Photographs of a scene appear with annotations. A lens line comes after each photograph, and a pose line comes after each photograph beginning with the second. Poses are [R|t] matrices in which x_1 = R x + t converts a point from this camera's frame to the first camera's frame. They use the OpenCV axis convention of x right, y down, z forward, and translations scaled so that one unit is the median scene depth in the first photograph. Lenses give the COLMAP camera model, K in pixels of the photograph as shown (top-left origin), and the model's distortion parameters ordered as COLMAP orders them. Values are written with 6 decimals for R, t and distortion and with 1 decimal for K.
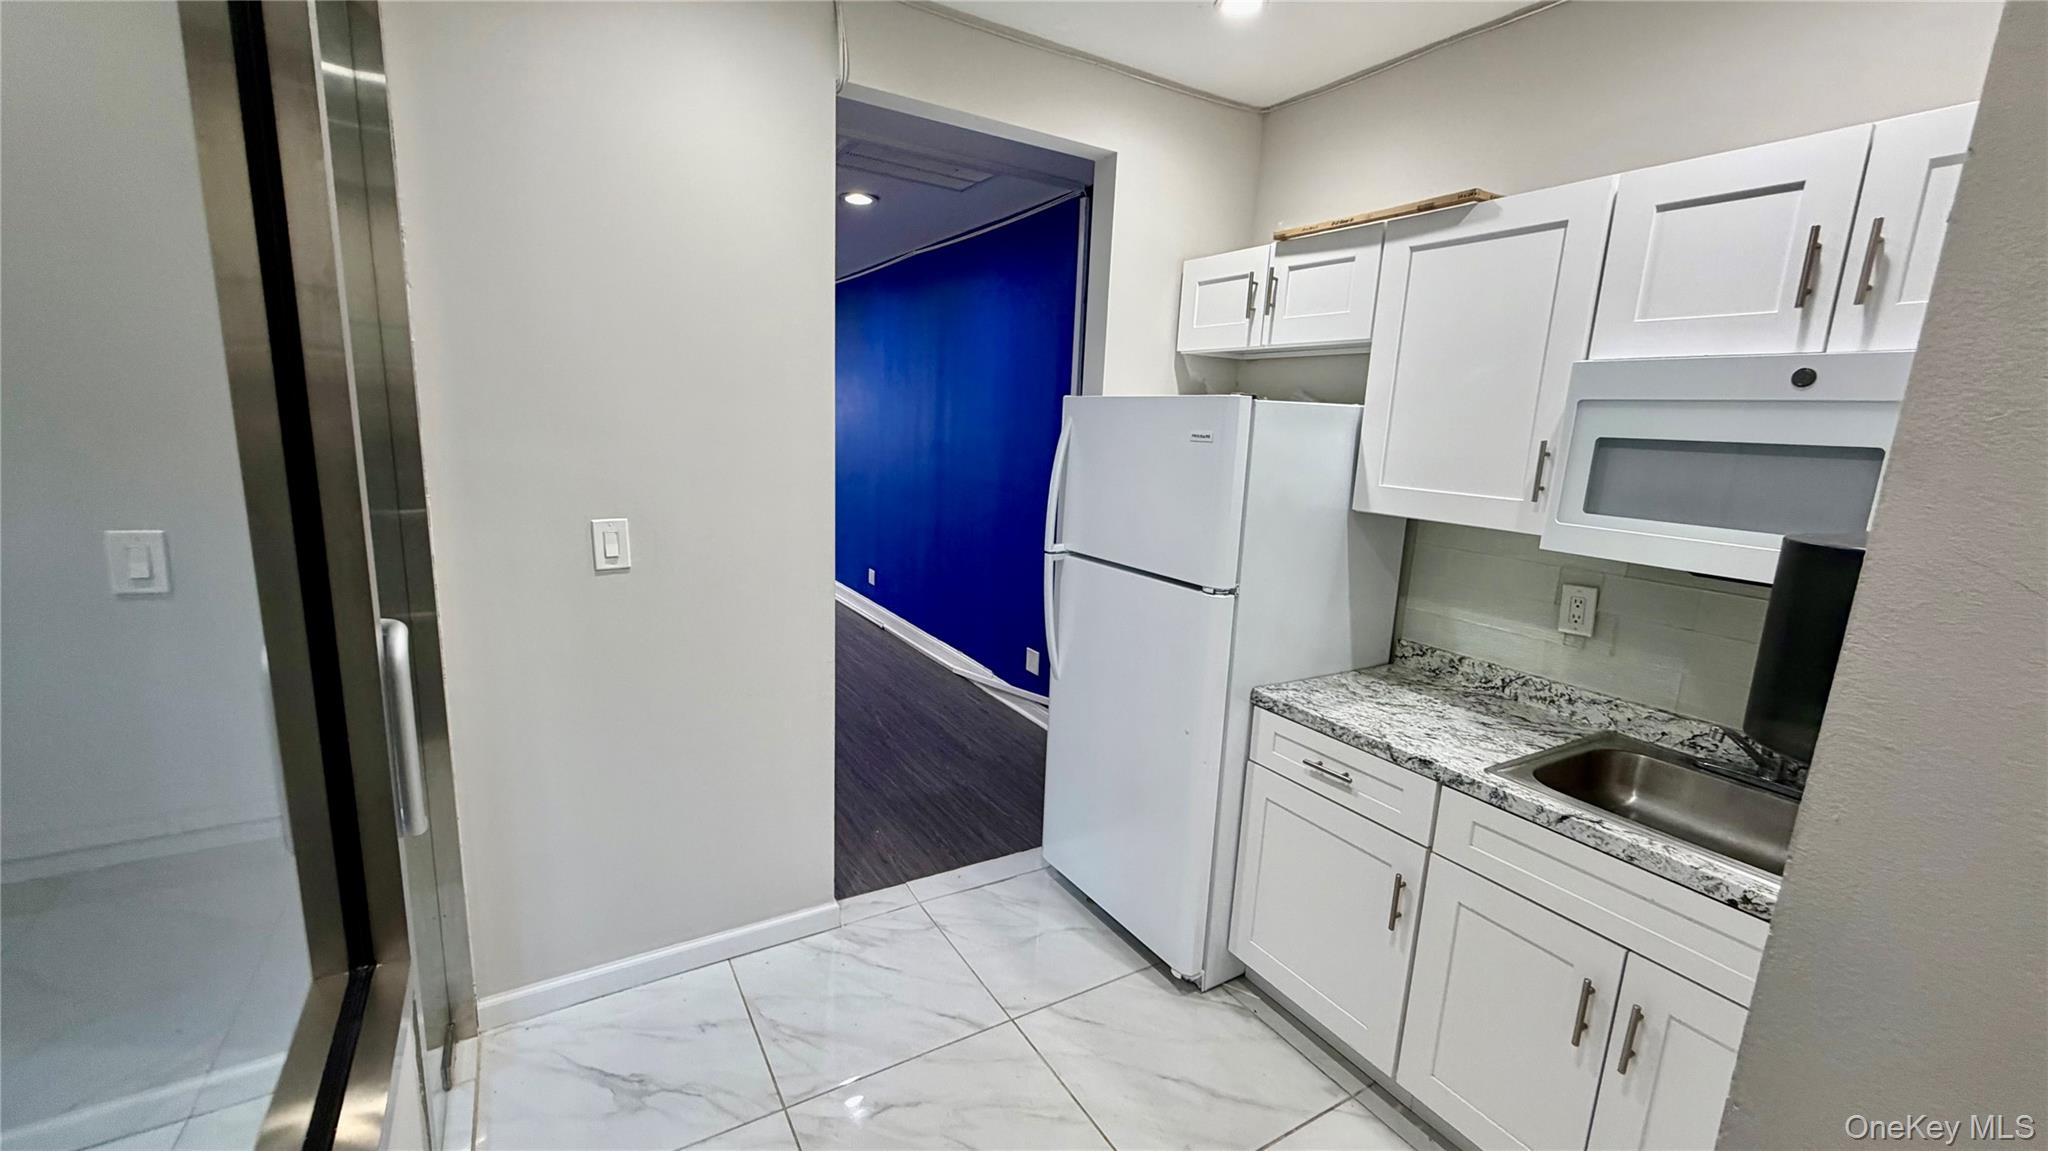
lens RADIAL K [[811.9, 0, 1017.4], [0, 811.9, 573.2], [0, 0, 1]] dist [-0.000239, 0.000015]
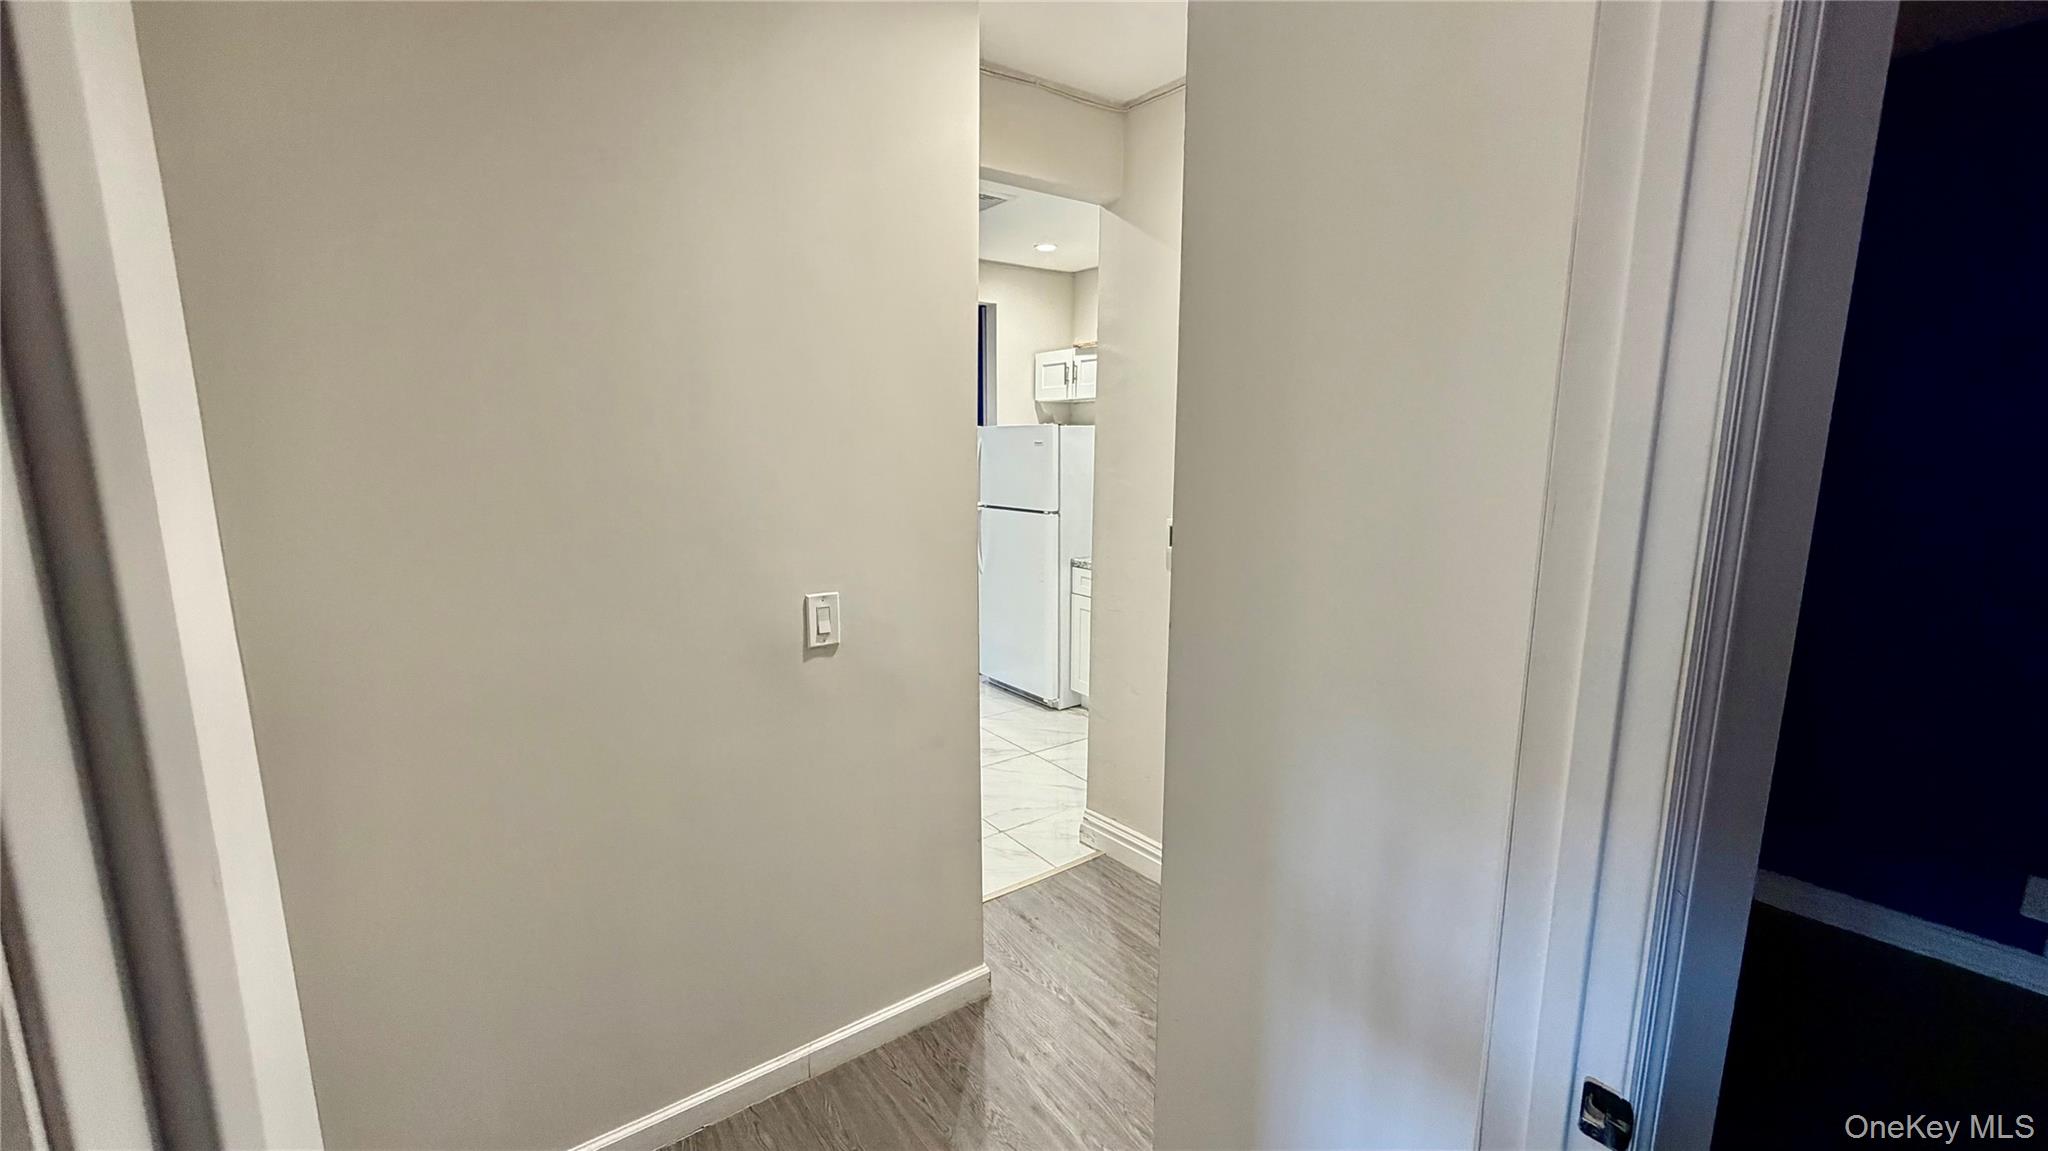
lens RADIAL K [[811.9, 0, 1023.2], [0, 811.9, 582.4], [0, 0, 1]] dist [-0.000239, 0.000015]
pose [[0.993886, -0.057111, 0.094495, -0.037745], [0.059196, 0.998058, -0.019409, 0.209781], [-0.093203, 0.024884, 0.995336, -0.992909]]
